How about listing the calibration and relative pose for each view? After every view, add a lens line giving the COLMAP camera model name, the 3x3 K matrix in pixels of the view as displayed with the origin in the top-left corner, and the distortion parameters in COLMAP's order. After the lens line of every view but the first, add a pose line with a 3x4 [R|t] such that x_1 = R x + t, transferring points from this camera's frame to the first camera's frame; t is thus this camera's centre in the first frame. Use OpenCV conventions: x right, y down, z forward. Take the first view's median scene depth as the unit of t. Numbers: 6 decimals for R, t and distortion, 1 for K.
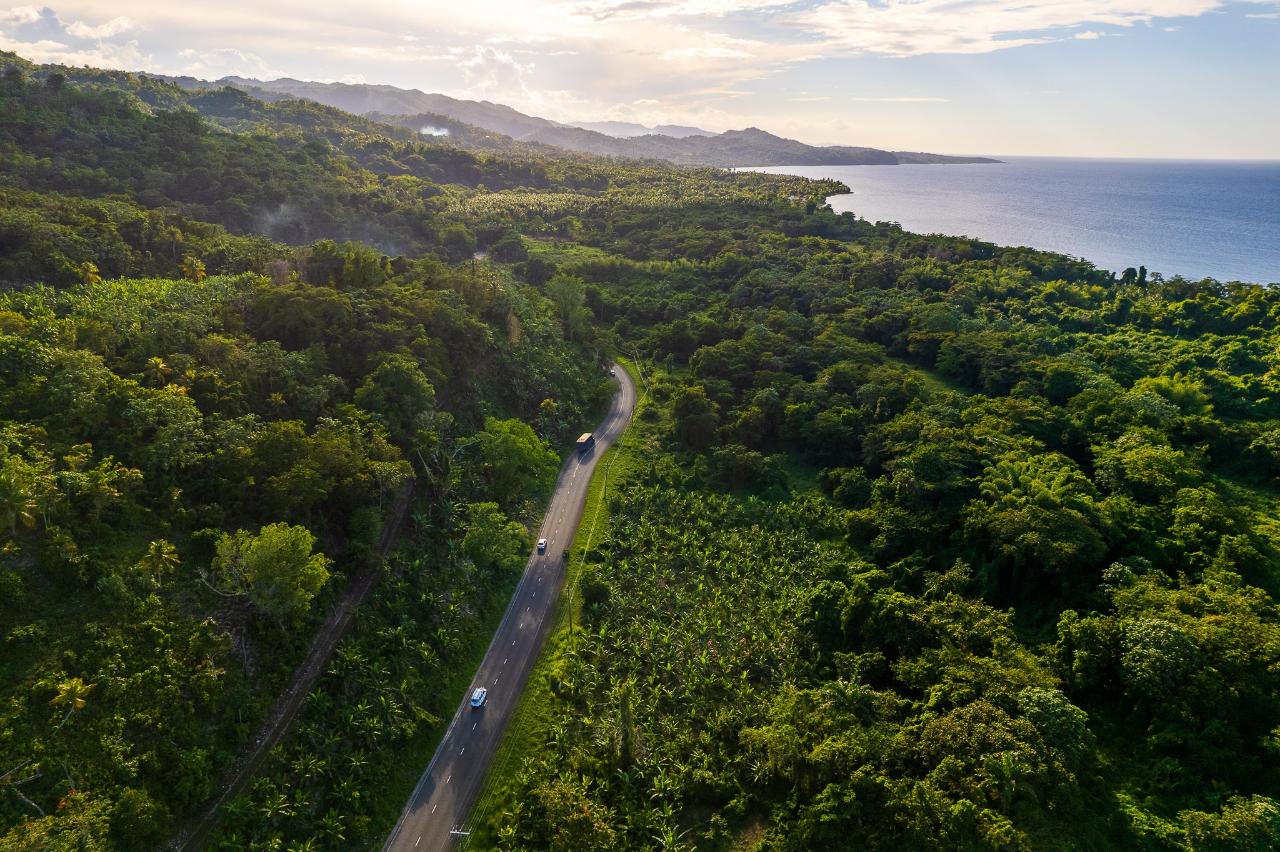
lens RADIAL K [[823.4, 0, 633.4], [0, 823.4, 417.4], [0, 0, 1]] dist [-0.078144, 0.070046]
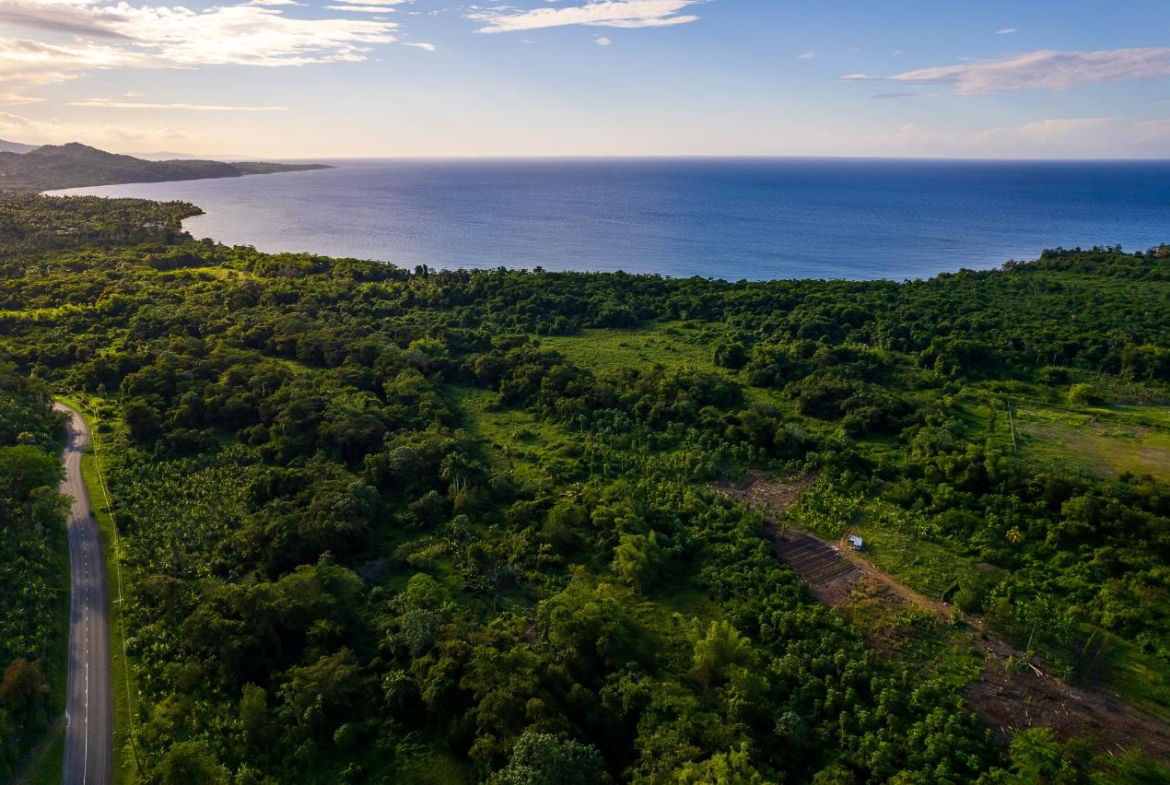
lens RADIAL K [[752.6, 0, 582.7], [0, 752.6, 399.1], [0, 0, 1]] dist [-0.078144, 0.070046]
pose [[0.753532, -0.217140, 0.620516, -0.105270], [0.216926, 0.973138, 0.077107, 0.022518], [-0.620591, 0.076503, 0.780394, -0.395785]]
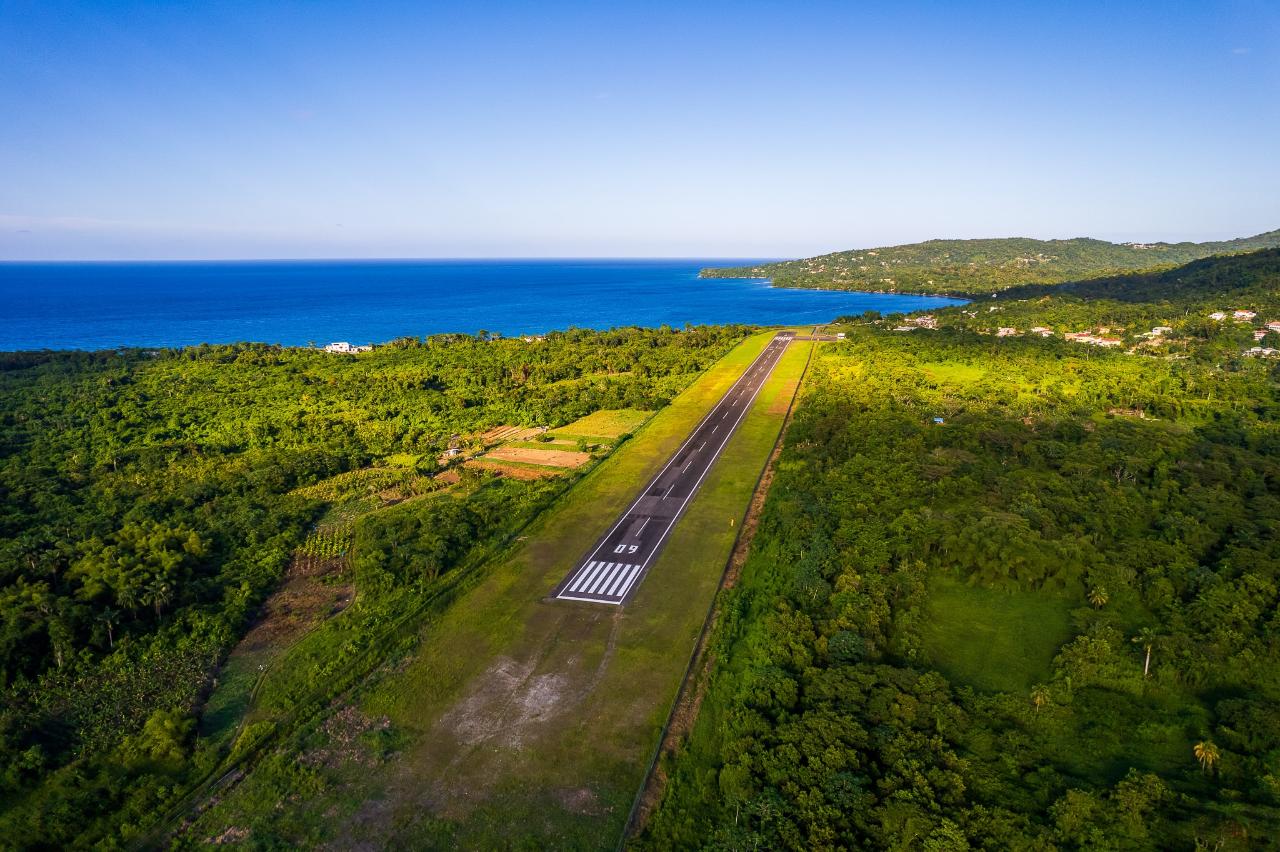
lens RADIAL K [[823.4, 0, 638.0], [0, 823.4, 428.3], [0, 0, 1]] dist [-0.078144, 0.070046]
pose [[-0.858648, -0.116488, 0.499154, 0.627667], [0.155211, 0.869022, 0.469799, -0.121709], [-0.488502, 0.480866, -0.728103, 0.145221]]
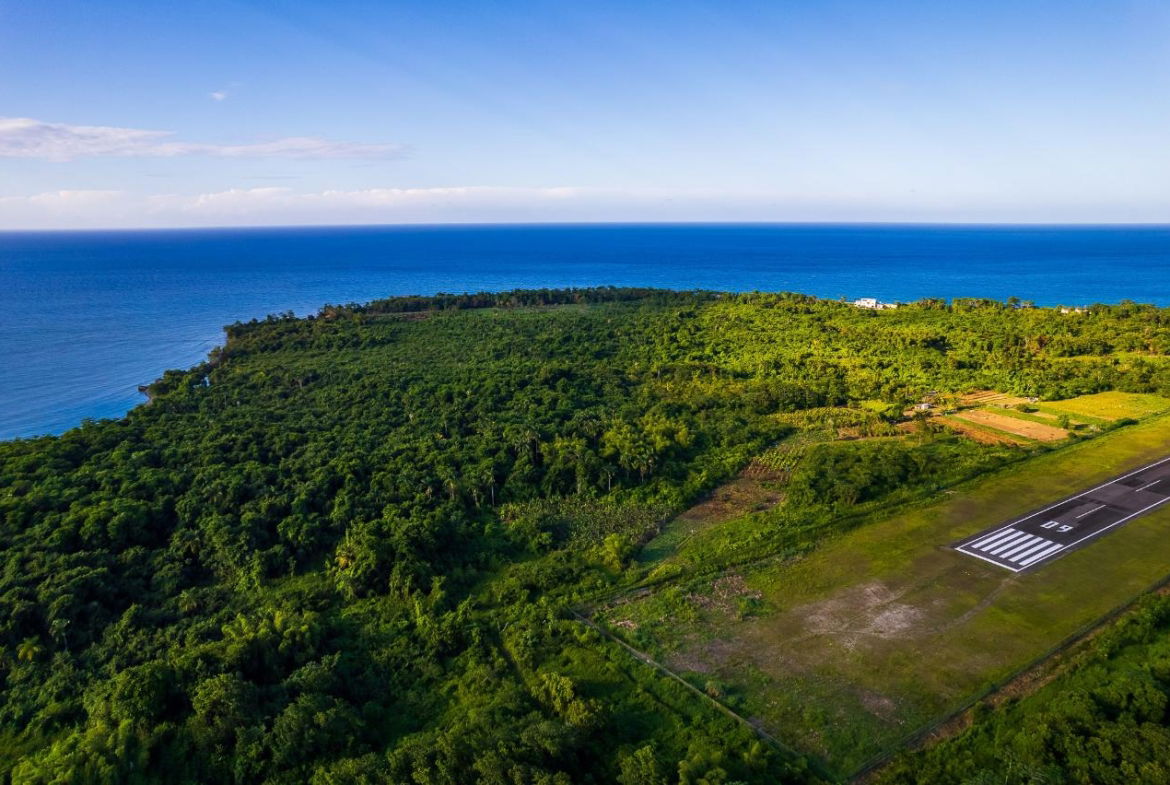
lens RADIAL K [[752.6, 0, 578.9], [0, 752.6, 408.9], [0, 0, 1]] dist [-0.078144, 0.070046]
pose [[-0.276640, -0.244790, 0.929273, 0.510209], [0.308309, 0.893284, 0.327091, -0.112117], [-0.910173, 0.376990, -0.171647, 0.110239]]
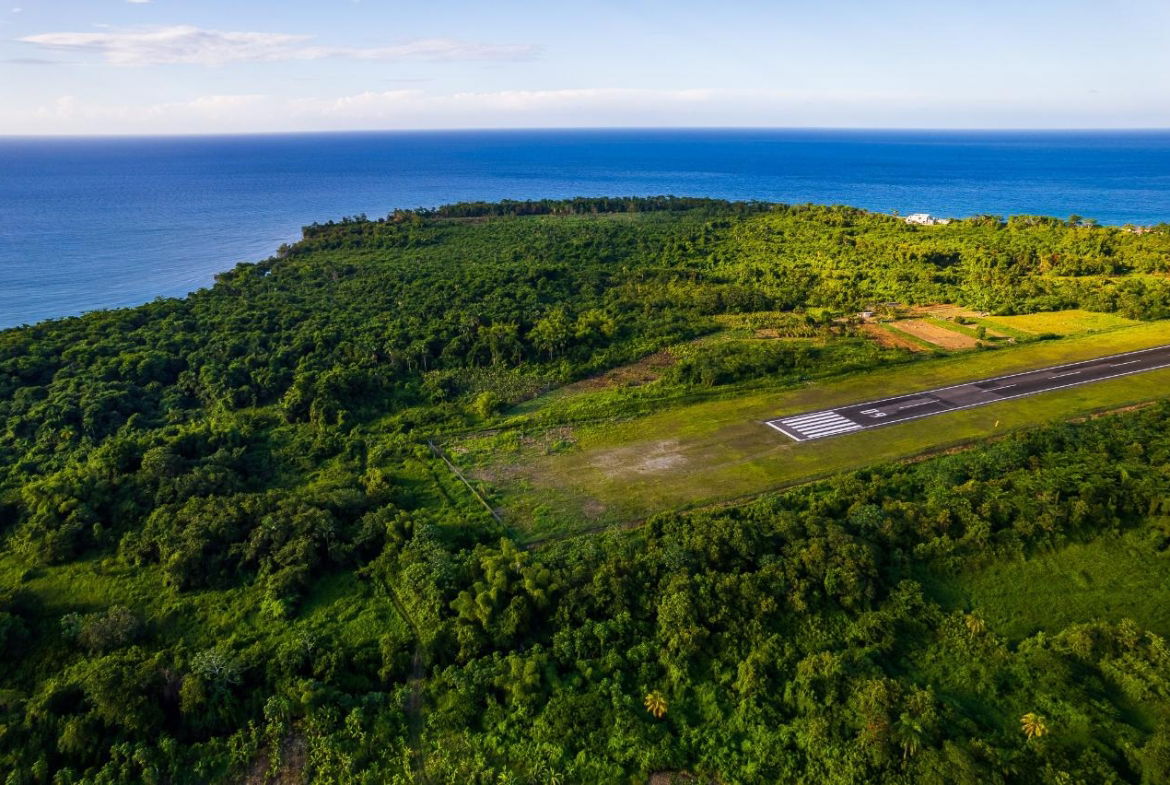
lens RADIAL K [[752.6, 0, 580.3], [0, 752.6, 400.0], [0, 0, 1]] dist [-0.078144, 0.070046]
pose [[-0.113902, -0.354405, 0.928129, 0.246681], [0.320349, 0.871209, 0.371984, -0.060355], [-0.940427, 0.339695, 0.014301, -0.124440]]
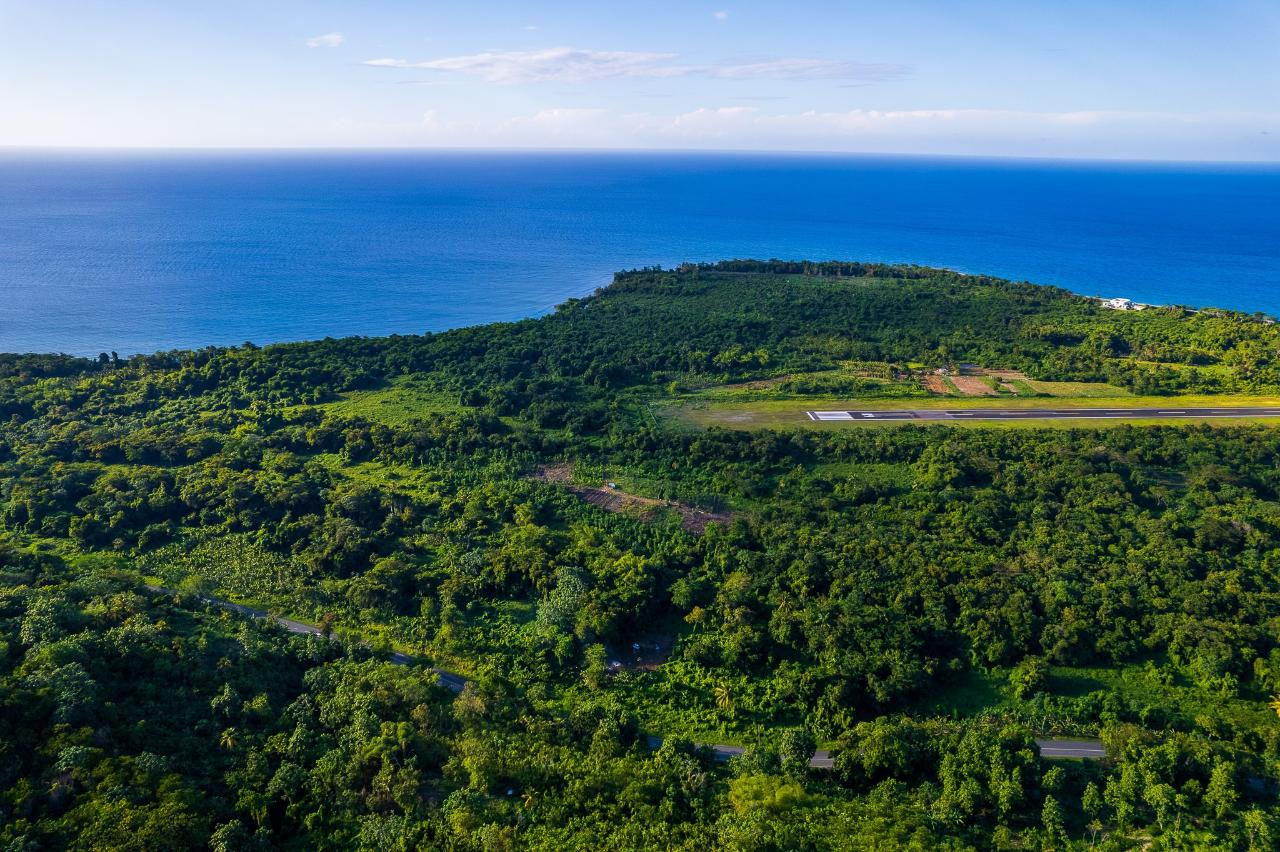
lens RADIAL K [[823.4, 0, 639.3], [0, 823.4, 430.6], [0, 0, 1]] dist [-0.078144, 0.070046]
pose [[0.226932, -0.332686, 0.915326, -0.891908], [0.299534, 0.918133, 0.259444, -0.222915], [-0.926704, 0.215295, 0.308005, -0.550314]]
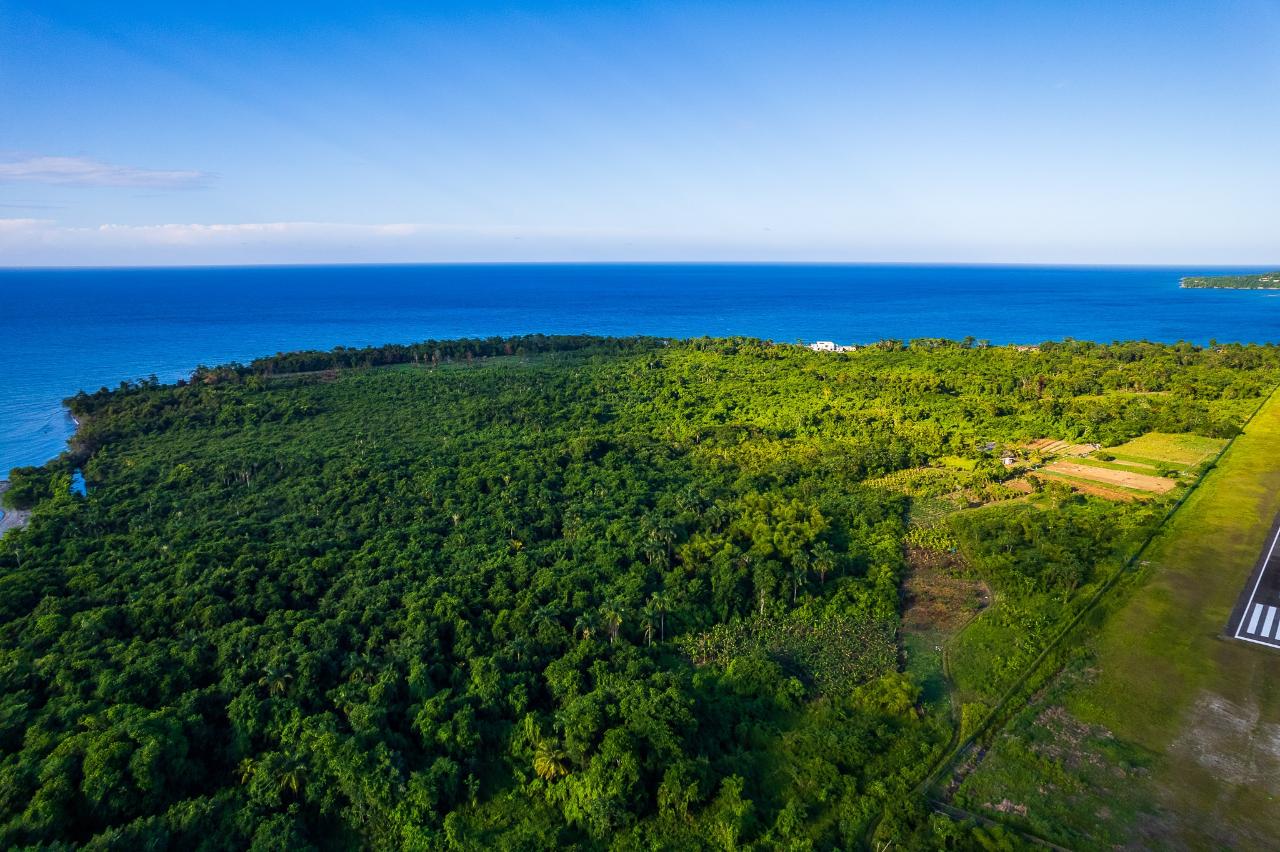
lens RADIAL K [[823.4, 0, 634.1], [0, 823.4, 437.6], [0, 0, 1]] dist [-0.078144, 0.070046]
pose [[-0.510244, -0.192808, 0.838139, 0.786544], [0.270726, 0.888994, 0.369320, -0.171974], [-0.816308, 0.415349, -0.401405, 0.319892]]
